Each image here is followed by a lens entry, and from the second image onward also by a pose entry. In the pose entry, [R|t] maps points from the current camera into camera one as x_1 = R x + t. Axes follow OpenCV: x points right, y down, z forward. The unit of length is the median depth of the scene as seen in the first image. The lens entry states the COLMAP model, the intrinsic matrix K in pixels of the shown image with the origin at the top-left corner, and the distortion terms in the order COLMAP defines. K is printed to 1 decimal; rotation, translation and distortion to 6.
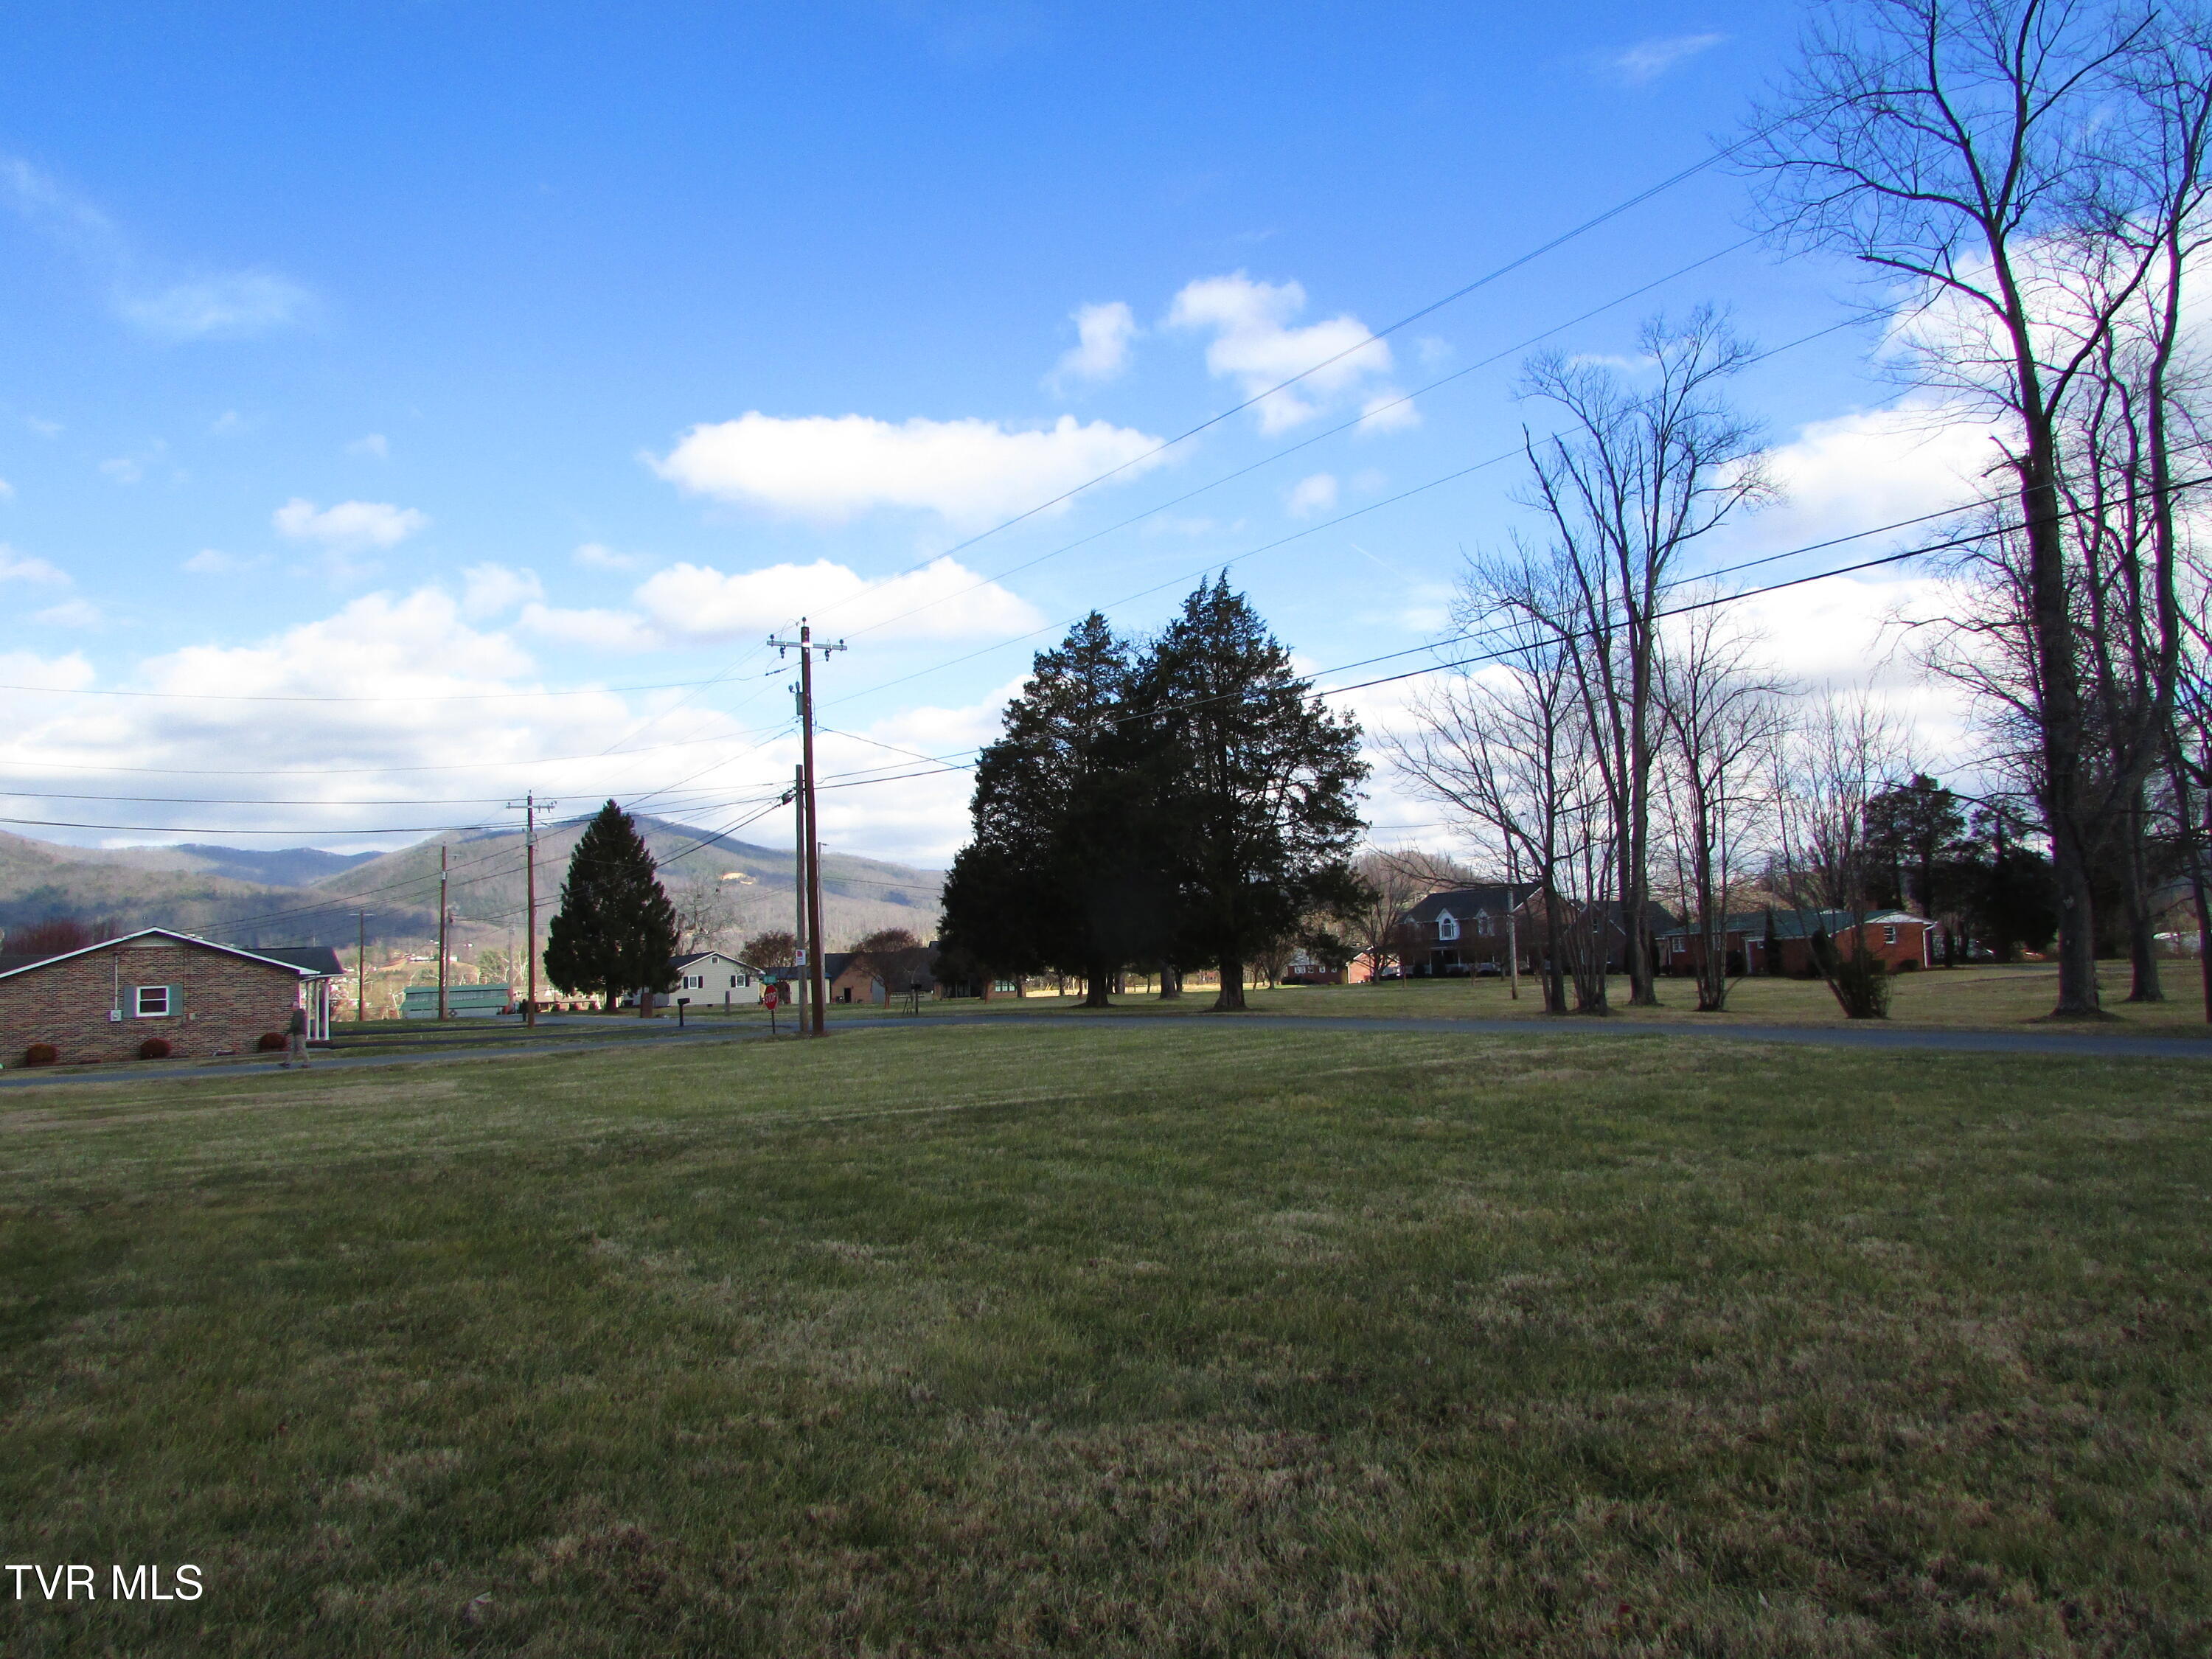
lens RADIAL K [[1573.1, 0, 1103.9], [0, 1573.1, 824.4], [0, 0, 1]] dist [-0.025546, 0.001288]
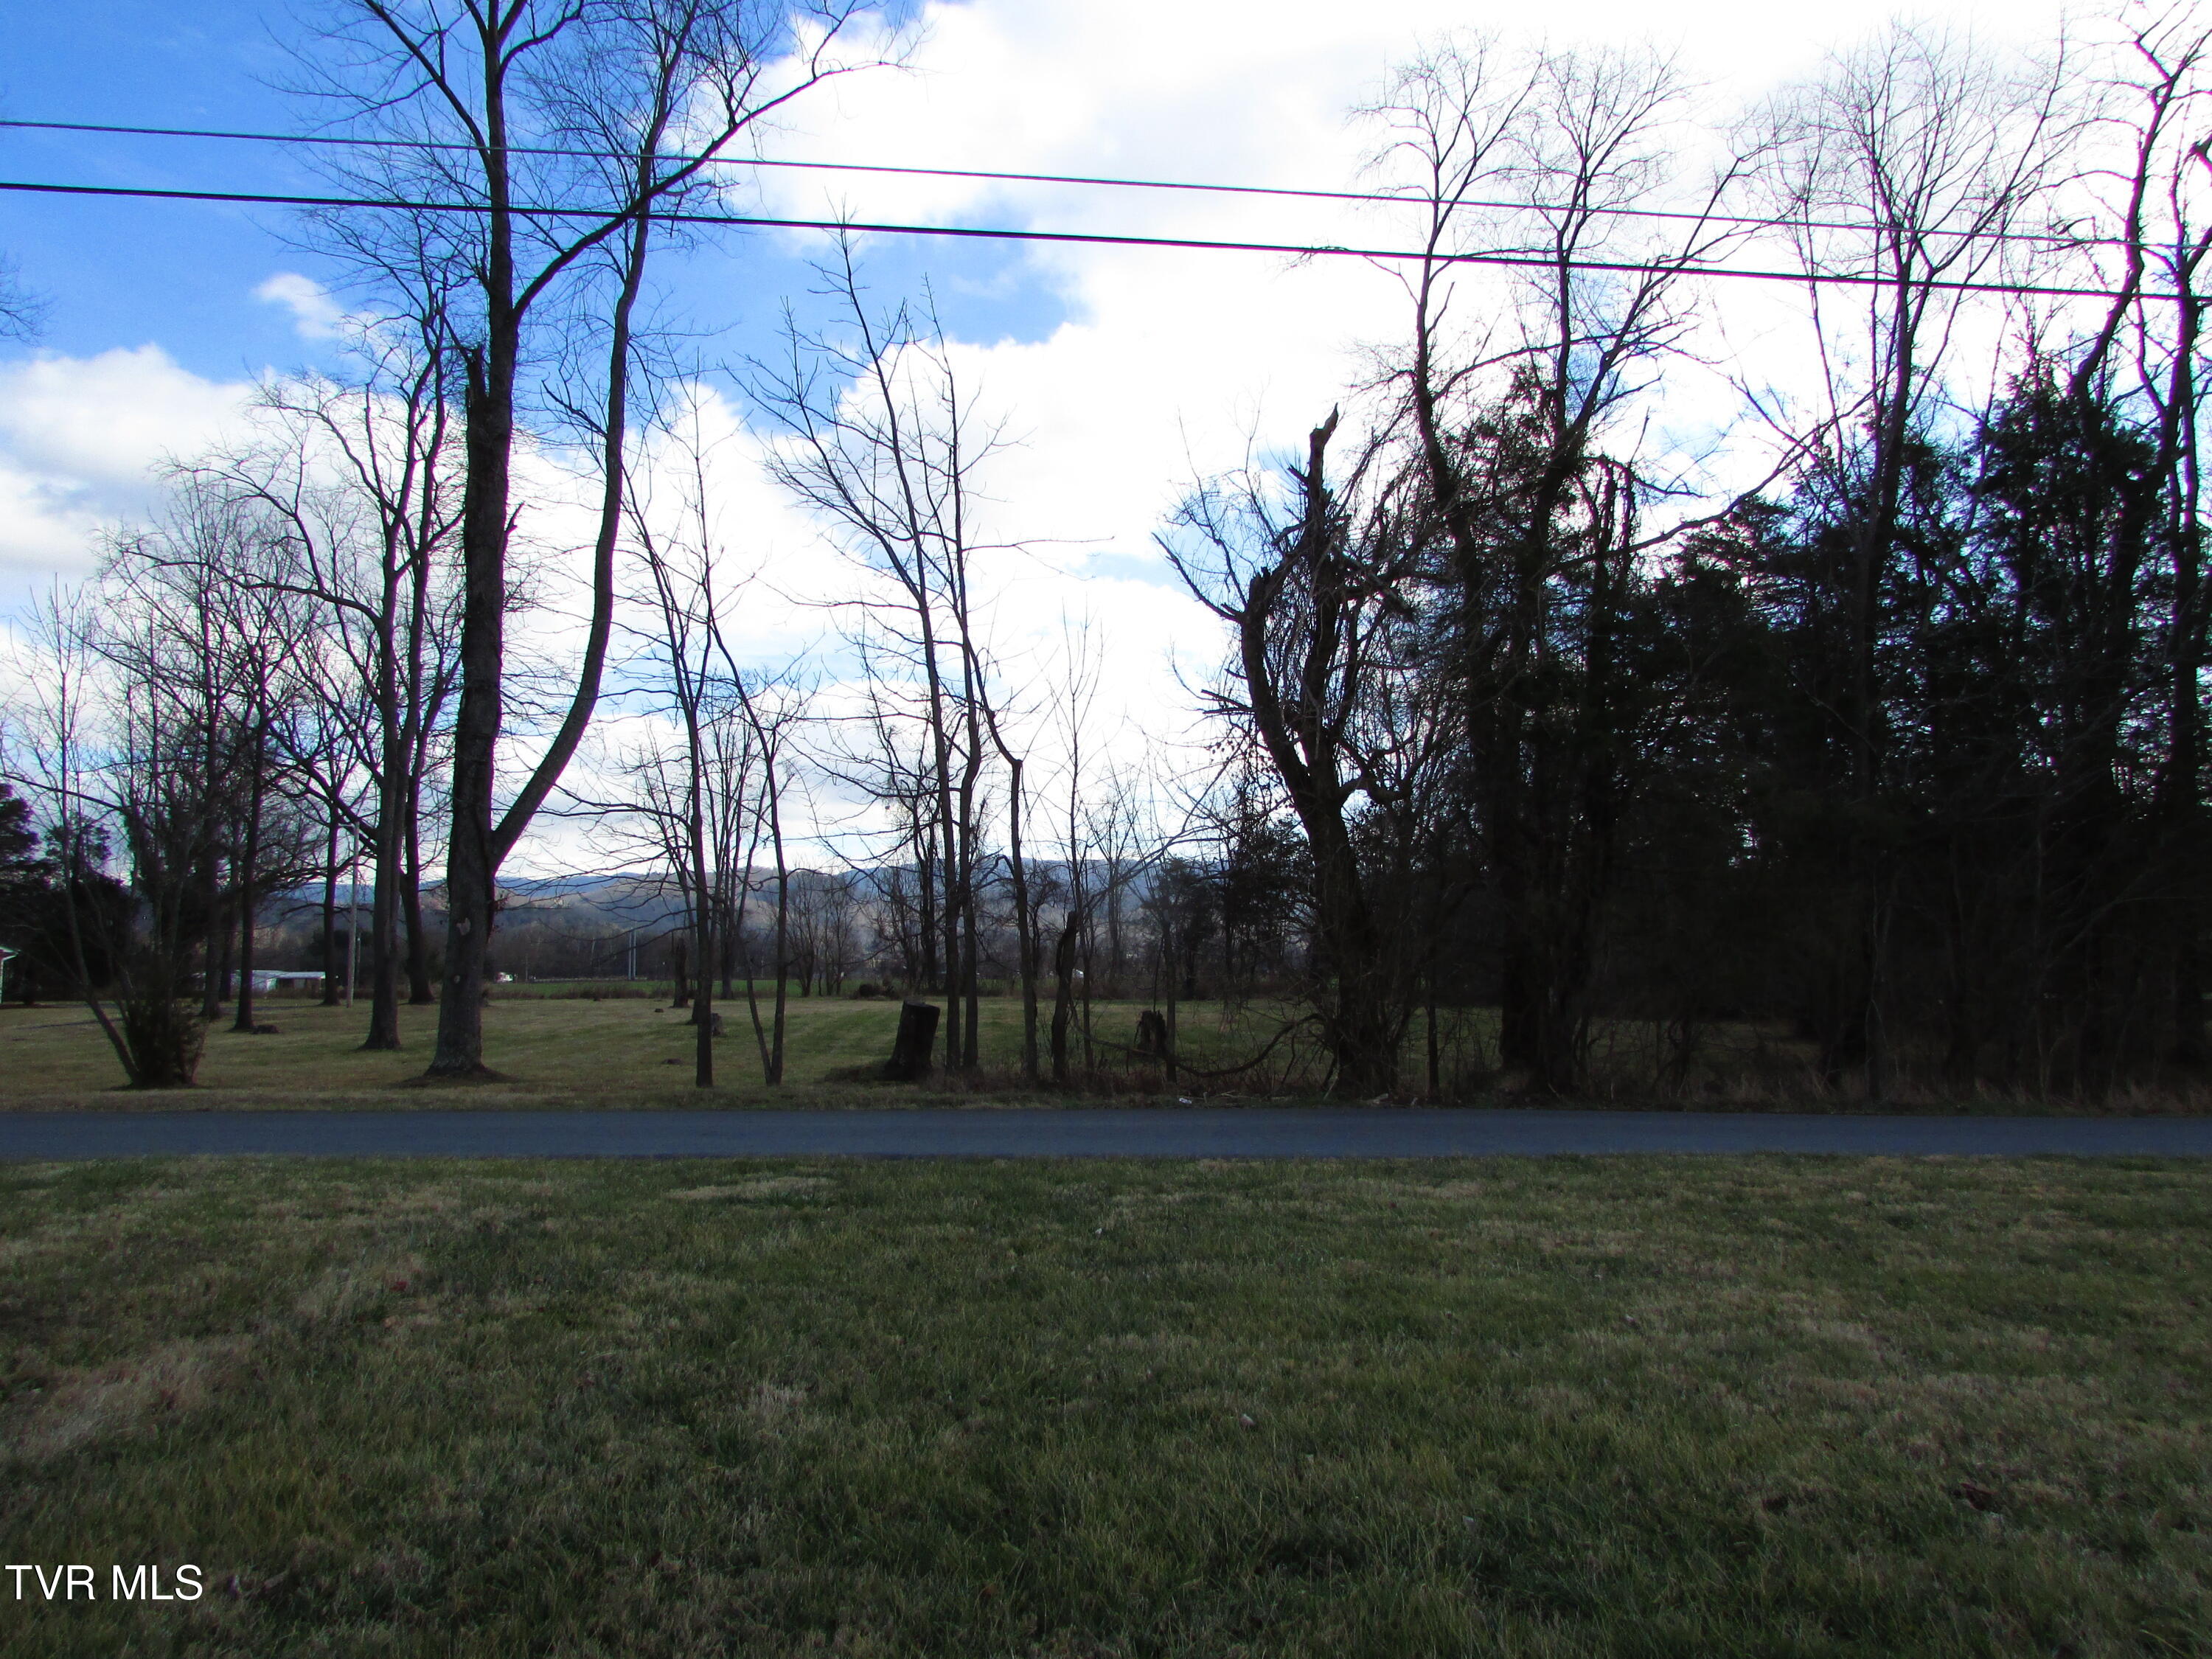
lens RADIAL K [[1573.1, 0, 1114.9], [0, 1573.1, 831.0], [0, 0, 1]] dist [-0.025546, 0.001288]
pose [[0.417518, 0.107084, 0.902337, 0.049193], [-0.089910, 0.993027, -0.076245, 0.033619], [-0.904209, -0.049295, 0.424235, 0.392520]]
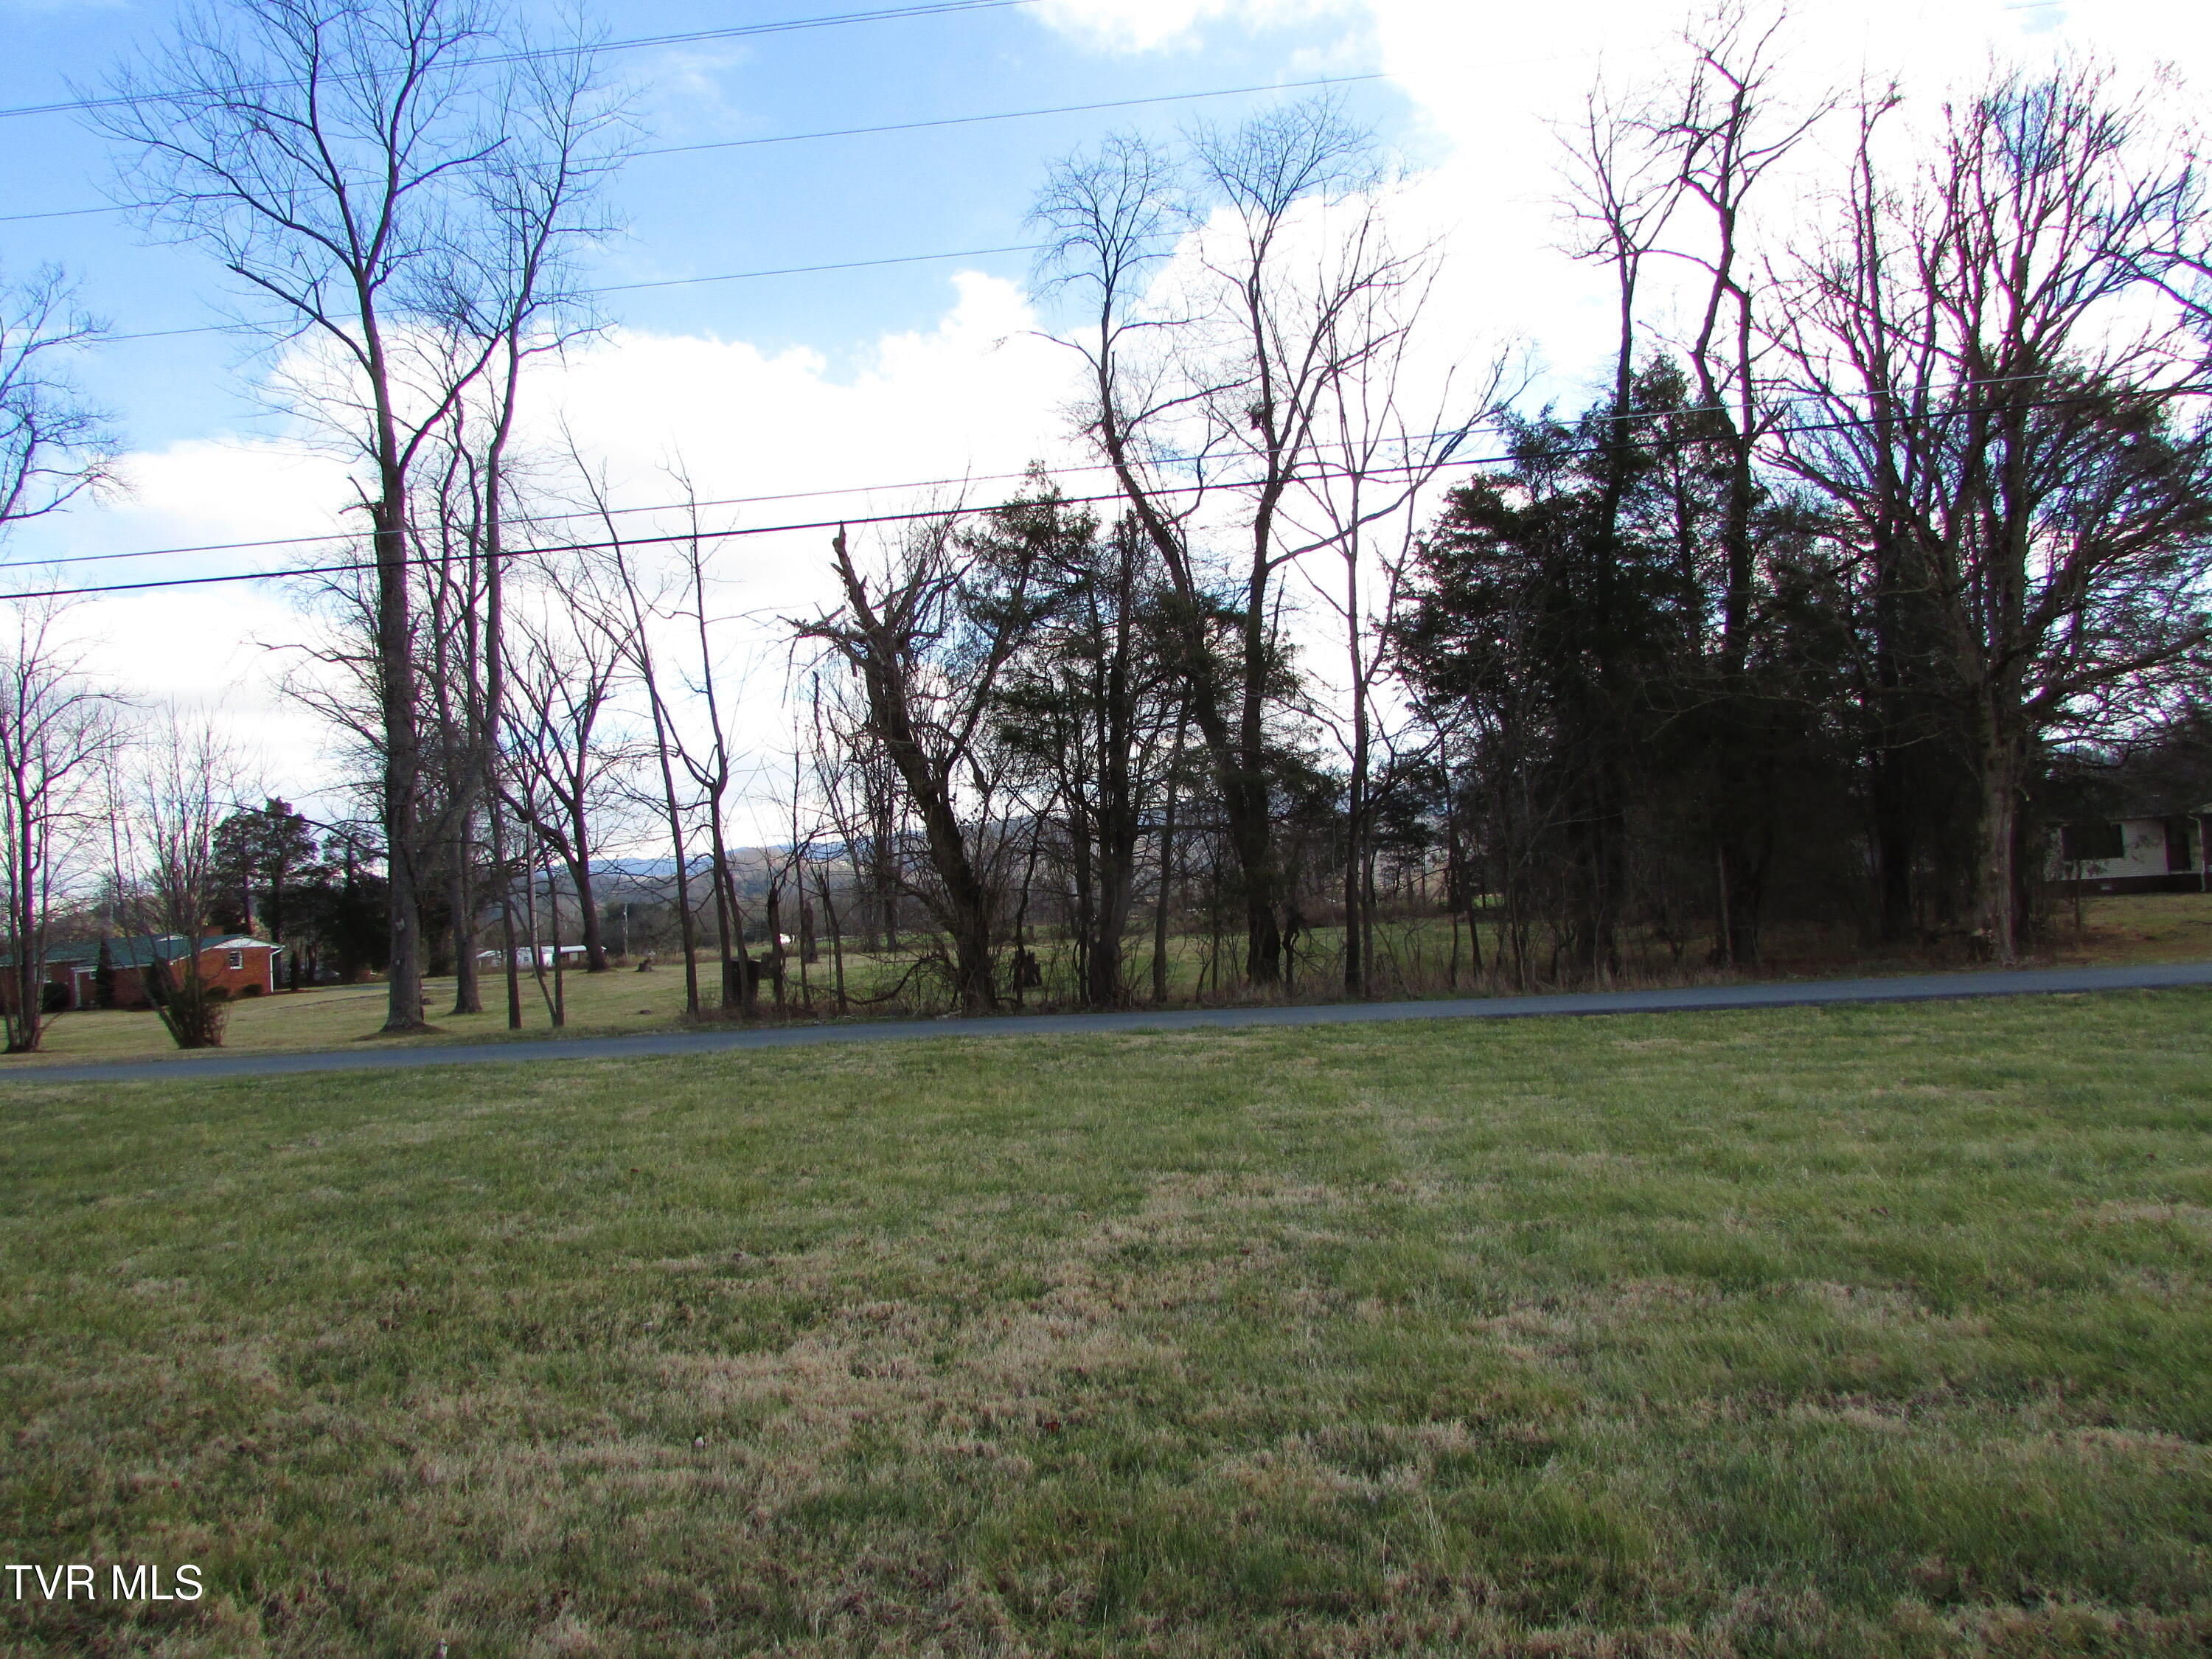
lens RADIAL K [[1573.1, 0, 1101.5], [0, 1573.1, 818.0], [0, 0, 1]] dist [-0.025546, 0.001288]
pose [[0.566651, 0.040618, 0.822956, 0.006253], [-0.024448, 0.999173, -0.032482, -0.000102], [-0.823595, -0.001714, 0.567176, -0.004577]]
